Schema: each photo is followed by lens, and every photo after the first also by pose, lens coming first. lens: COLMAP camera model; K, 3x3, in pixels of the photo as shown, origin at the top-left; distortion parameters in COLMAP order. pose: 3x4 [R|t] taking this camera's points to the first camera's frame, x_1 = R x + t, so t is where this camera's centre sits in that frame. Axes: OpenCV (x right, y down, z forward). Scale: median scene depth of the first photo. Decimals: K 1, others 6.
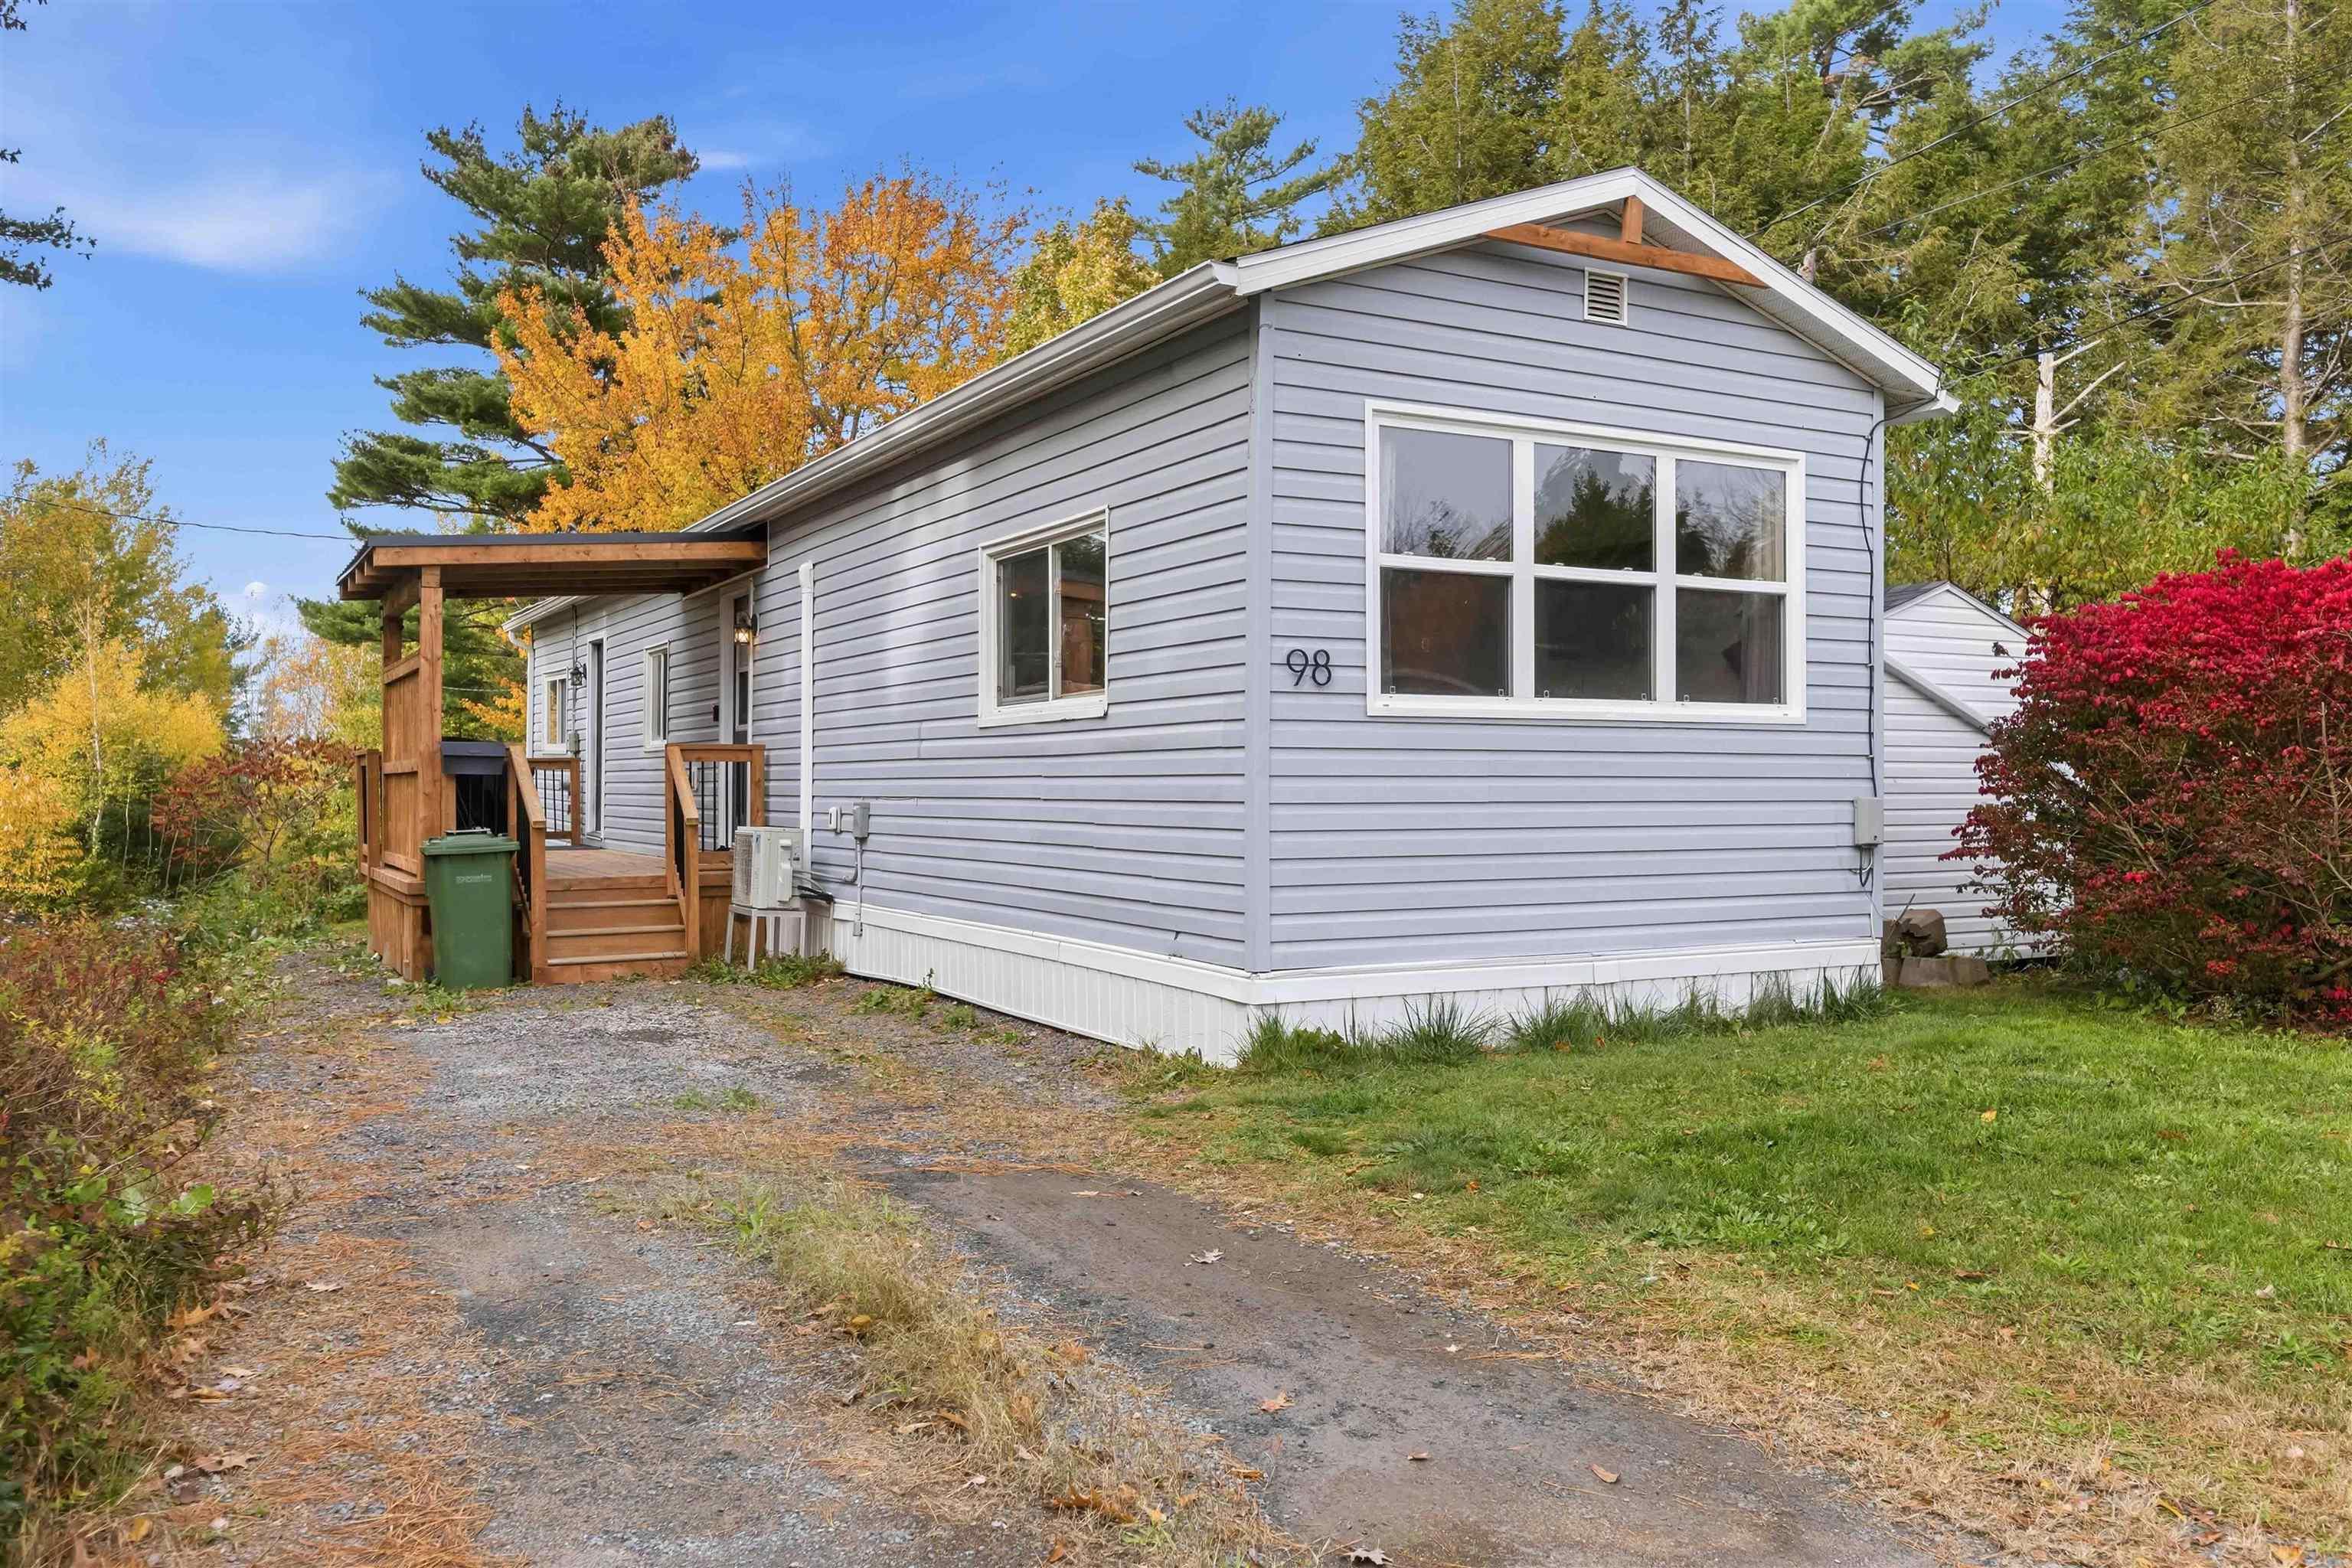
lens RADIAL K [[1877.4, 0, 1178.8], [0, 1877.4, 754.2], [0, 0, 1]] dist [-0.005231, -0.018164]
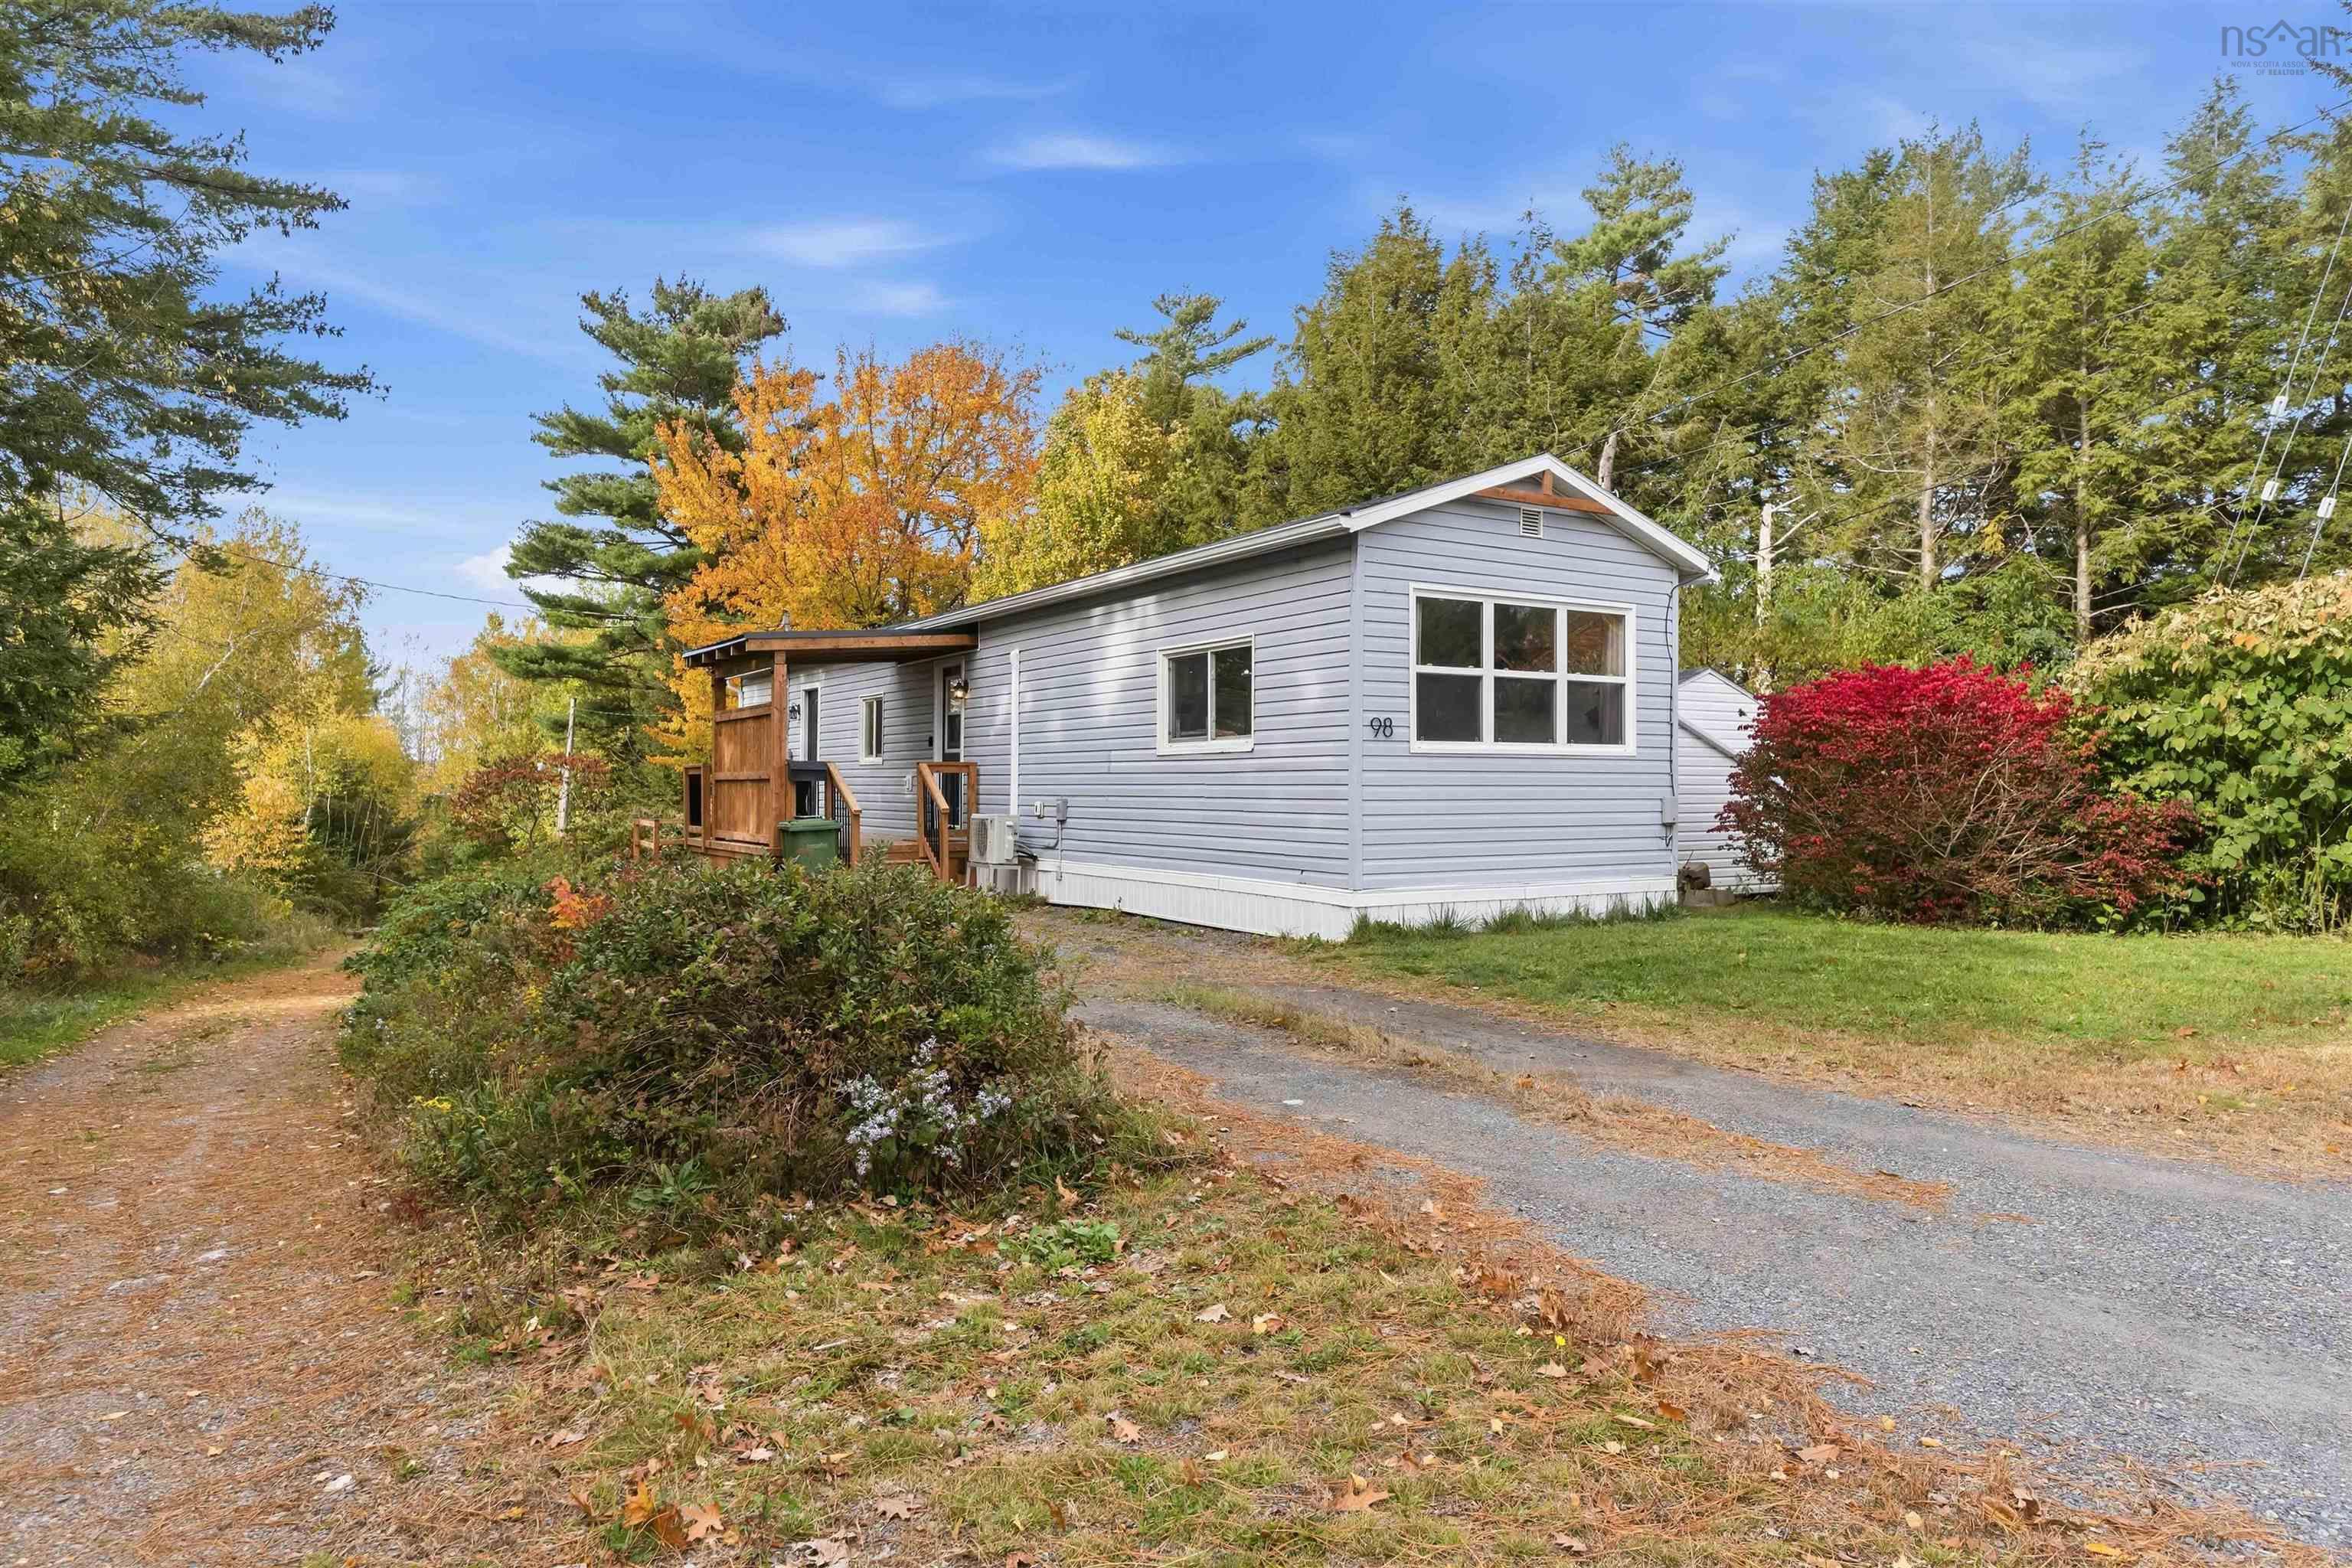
lens RADIAL K [[1492.3, 0, 1168.6], [0, 1492.3, 756.4], [0, 0, 1]] dist [0.016491, -0.014563]
pose [[0.998480, 0.003335, 0.055016, -0.141895], [-0.003186, 0.999991, -0.002786, -0.007815], [-0.055025, 0.002607, 0.998482, -0.297868]]
